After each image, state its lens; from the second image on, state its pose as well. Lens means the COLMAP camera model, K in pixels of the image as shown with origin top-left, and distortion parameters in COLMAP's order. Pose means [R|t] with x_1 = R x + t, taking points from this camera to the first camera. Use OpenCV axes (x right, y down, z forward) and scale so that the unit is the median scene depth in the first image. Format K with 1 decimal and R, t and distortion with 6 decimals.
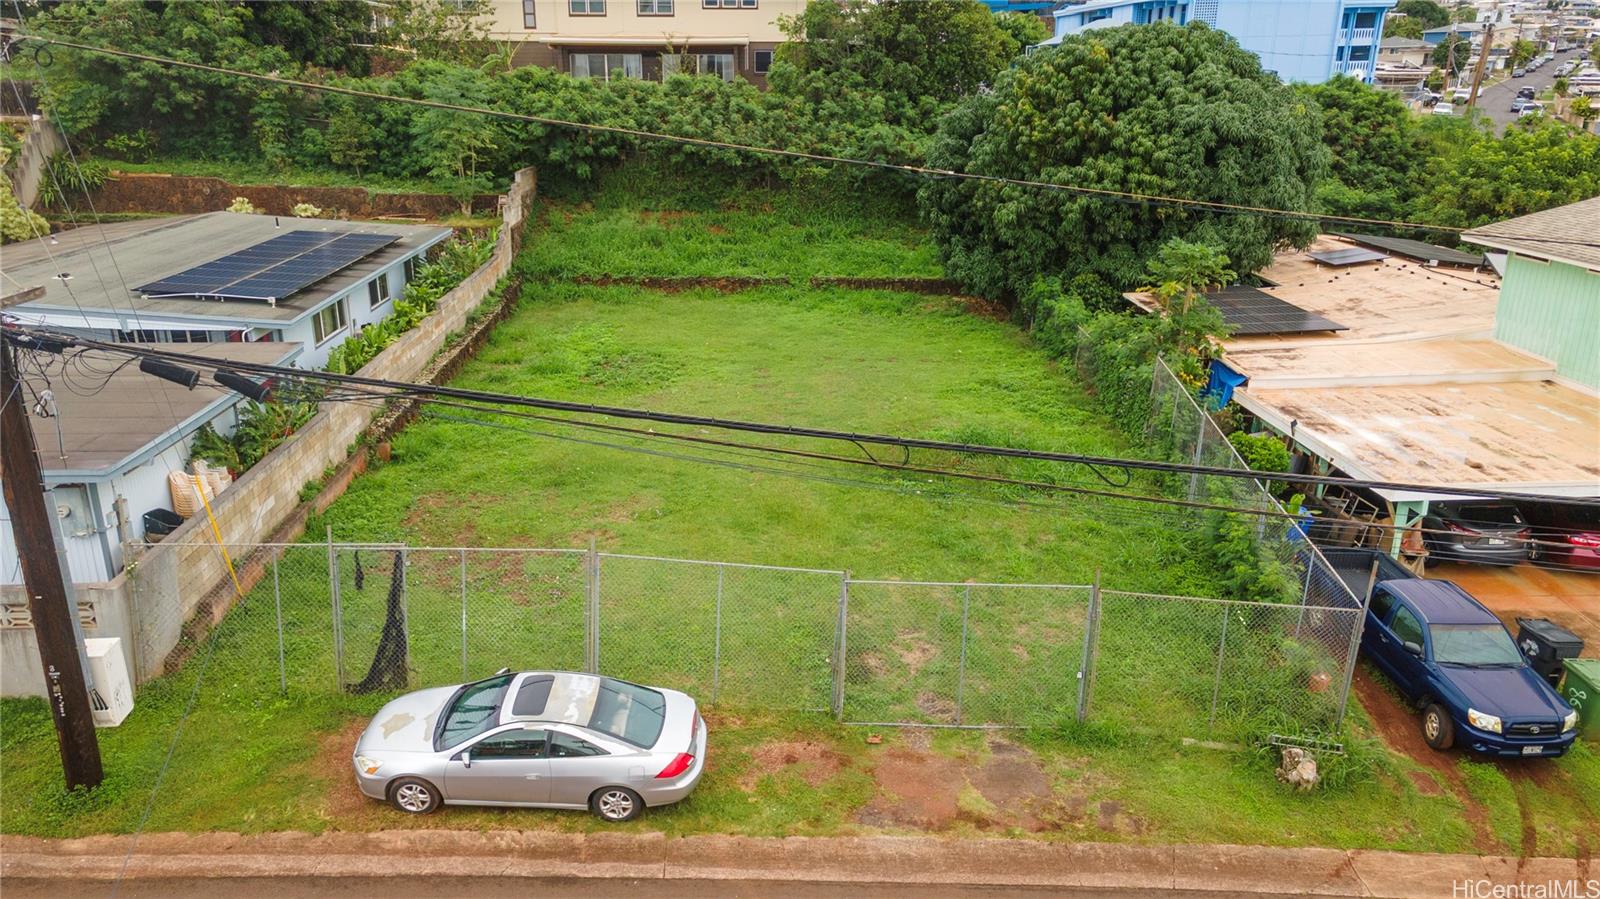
lens RADIAL K [[1151.8, 0, 787.7], [0, 1151.8, 481.8], [0, 0, 1]] dist [0.003062, 0.103549]
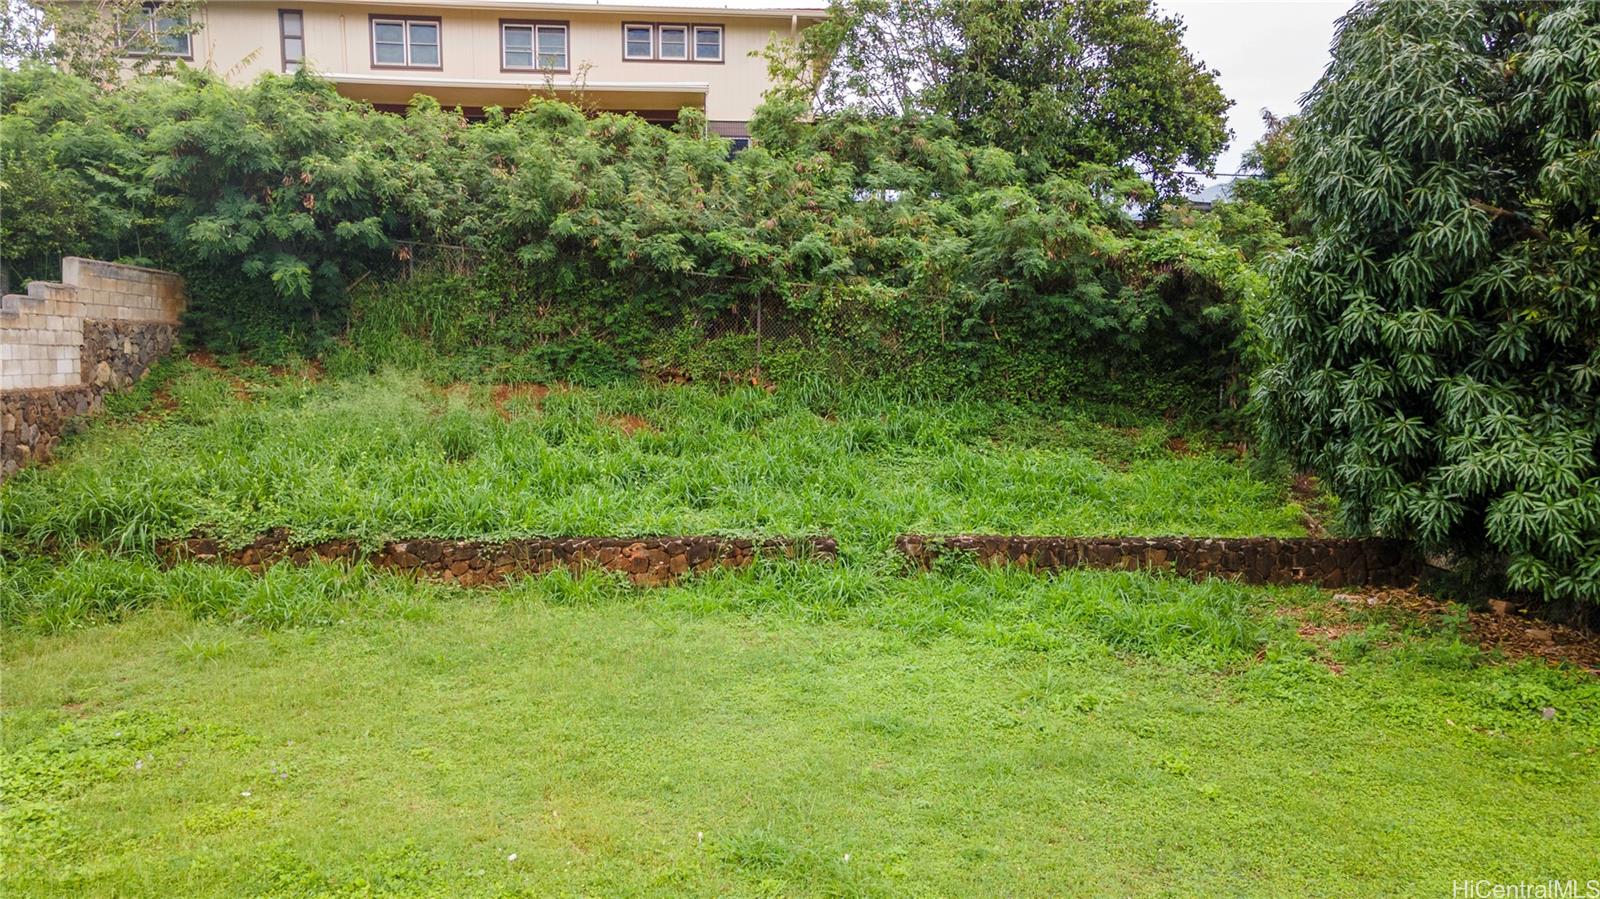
lens RADIAL K [[1169.8, 0, 791.5], [0, 1169.8, 455.3], [0, 0, 1]] dist [0.004898, 0.121262]
pose [[0.998860, -0.002828, 0.047642, -0.027933], [0.015074, 0.965837, -0.258710, -0.112795], [-0.045283, 0.259134, 0.964779, 0.669813]]
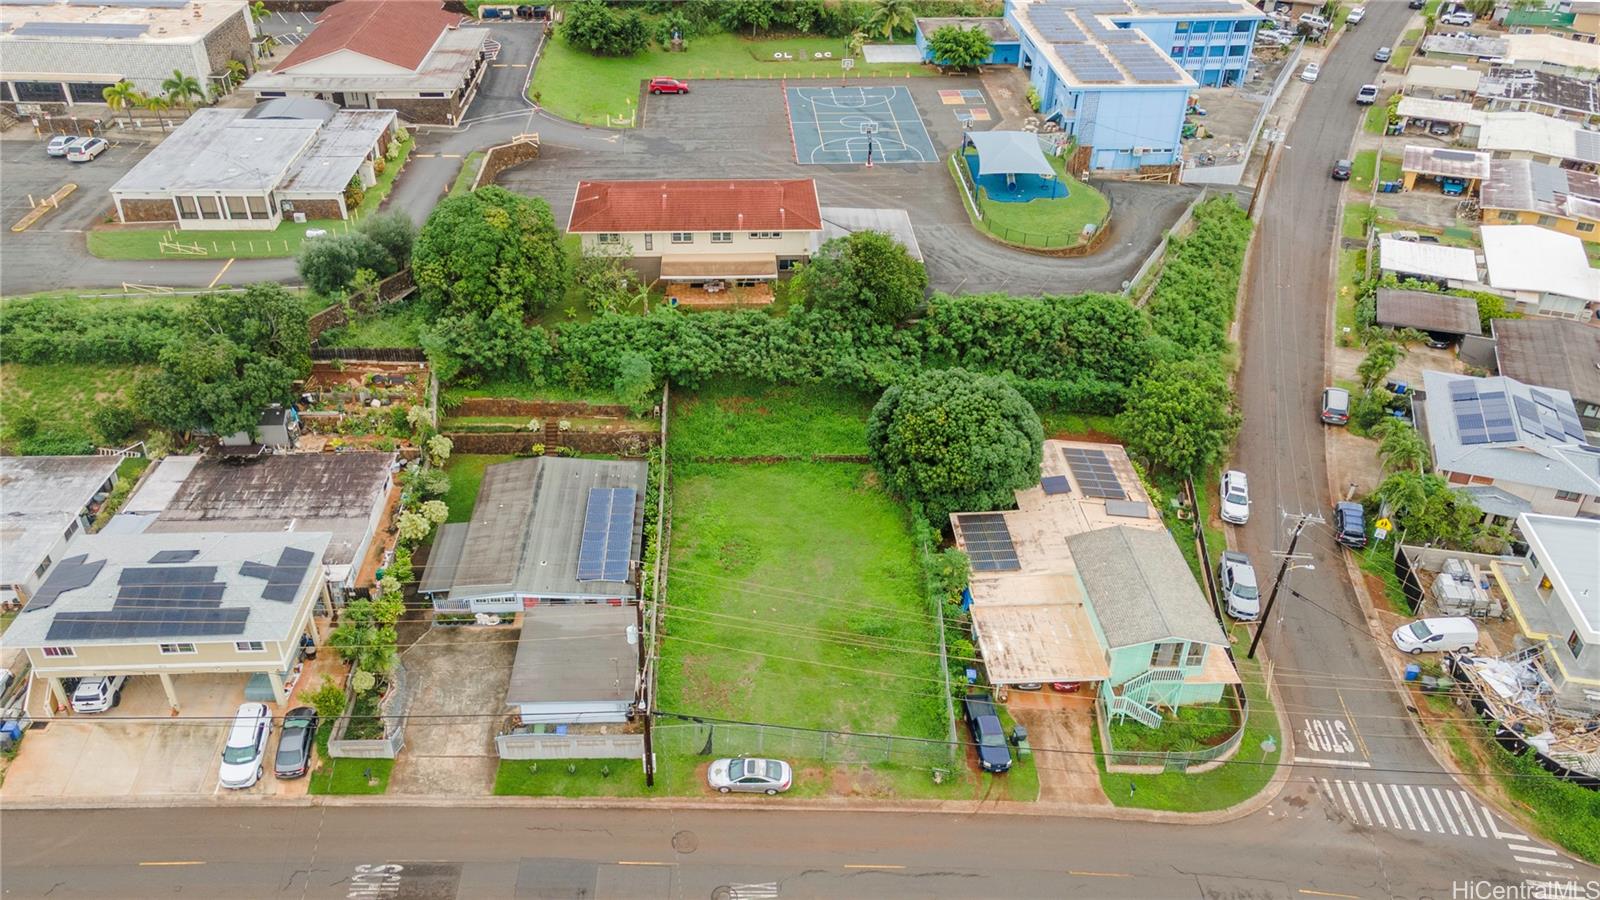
lens RADIAL K [[1182.9, 0, 758.5], [0, 1182.9, 448.9], [0, 0, 1]] dist [0.014619, 0.087695]
pose [[0.999944, 0.004448, -0.009654, -0.055027], [-0.002014, 0.971070, 0.238785, -0.691409], [0.010437, -0.238752, 0.971025, -1.023511]]
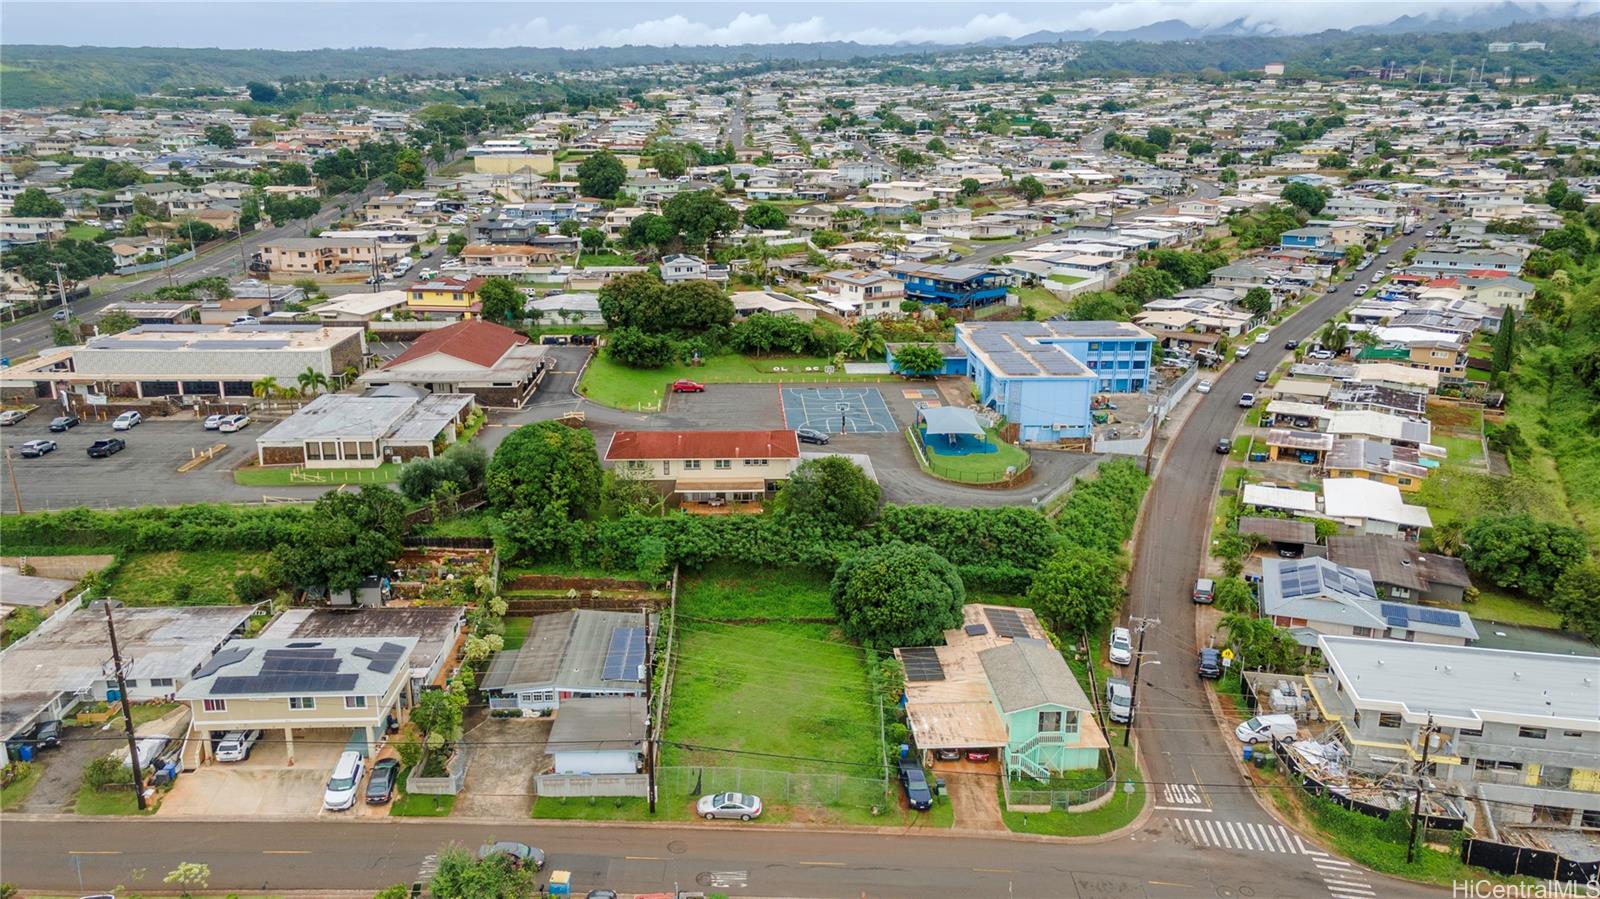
lens RADIAL K [[1136.3, 0, 778.9], [0, 1136.3, 478.3], [0, 0, 1]] dist [0.046210, -0.000231]
pose [[0.999934, 0.000442, -0.011505, 0.025419], [-0.000919, 0.999136, -0.041540, -0.387406], [0.011477, 0.041548, 0.999071, -1.568919]]
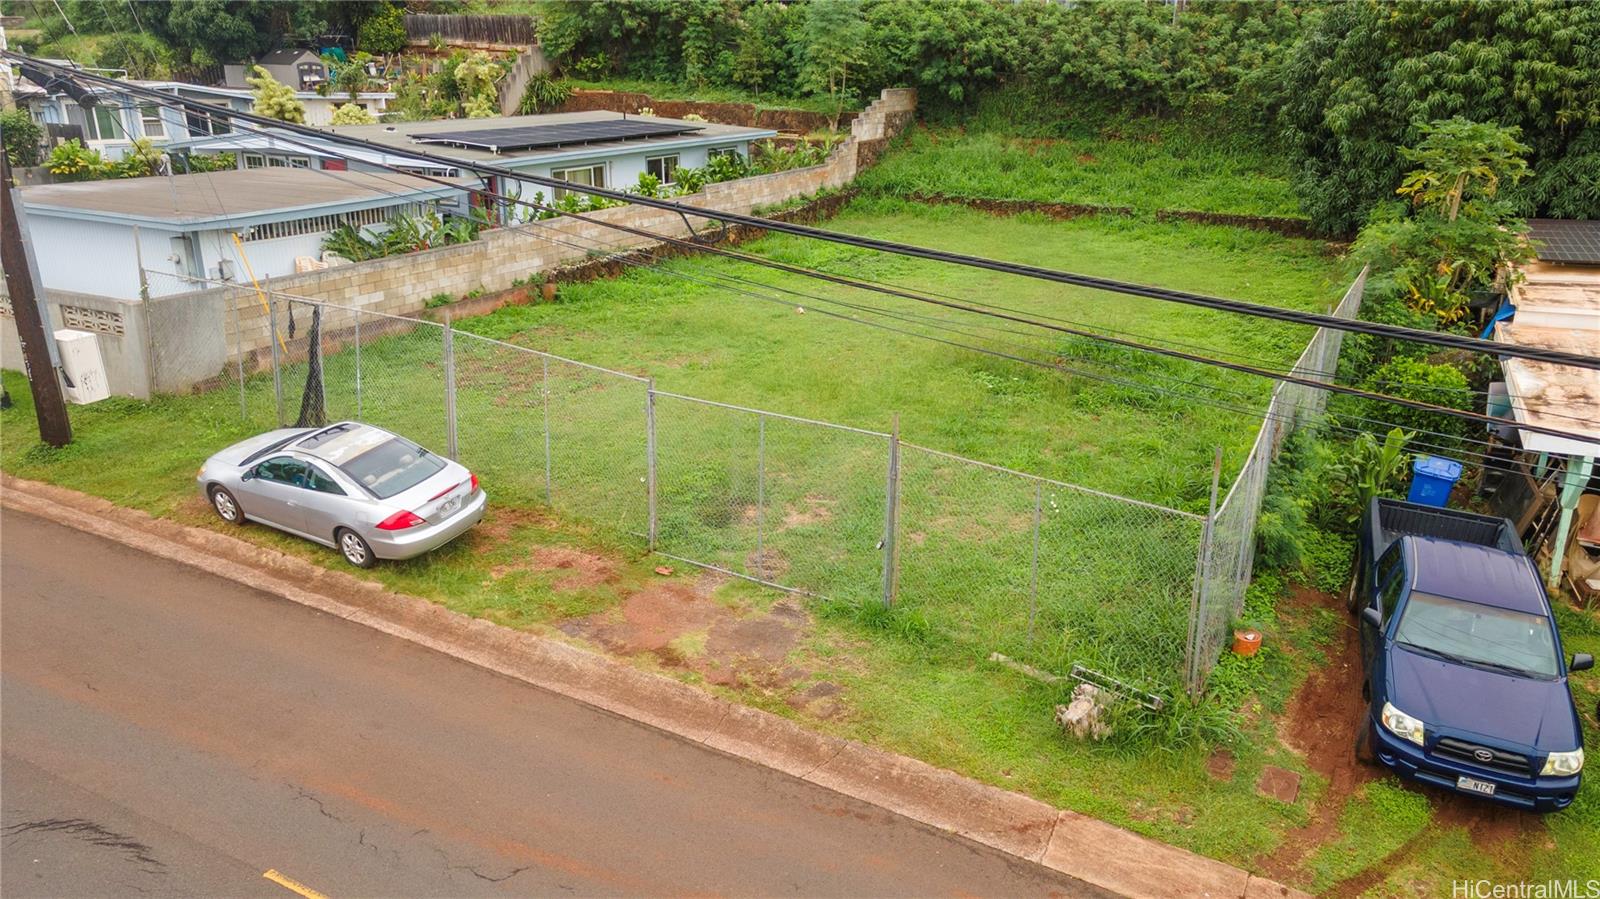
lens RADIAL K [[1172.8, 0, 786.1], [0, 1172.8, 448.4], [0, 0, 1]] dist [0.015820, 0.083993]
pose [[0.869063, 0.157548, -0.468943, 0.226563], [-0.170608, 0.985227, 0.014824, 0.038326], [0.464351, 0.067122, 0.883104, 0.085849]]
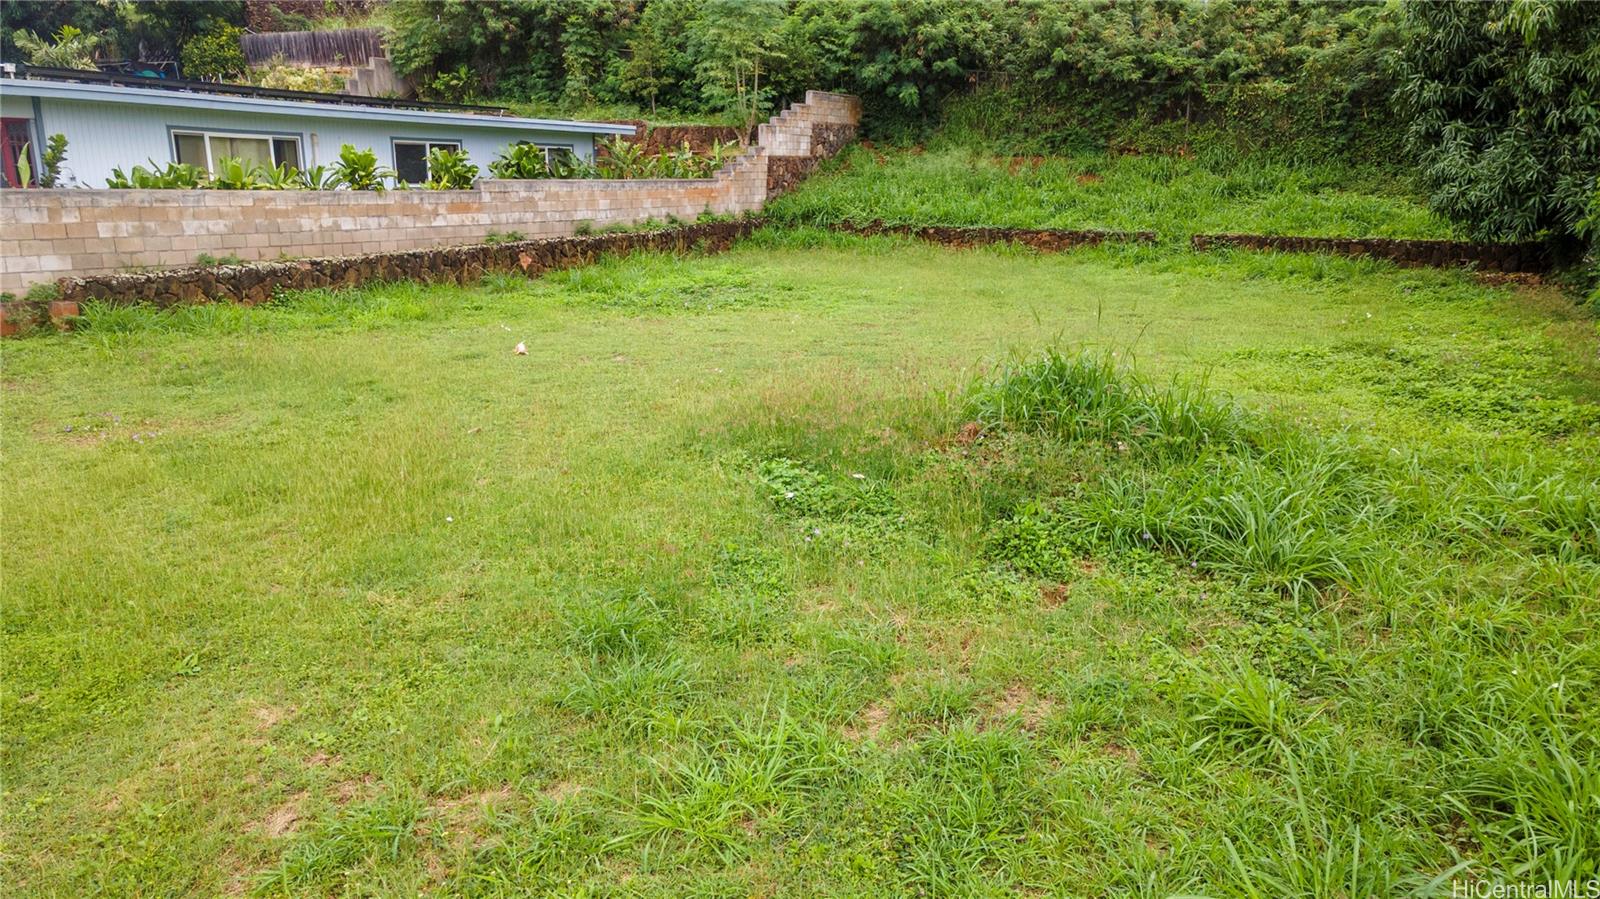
lens RADIAL K [[1172.8, 0, 786.1], [0, 1172.8, 448.4], [0, 0, 1]] dist [0.015820, 0.083993]
pose [[0.857239, 0.115501, -0.501798, 0.157958], [-0.175542, 0.981692, -0.073924, 0.011526], [0.484073, 0.151458, 0.861820, 0.401307]]
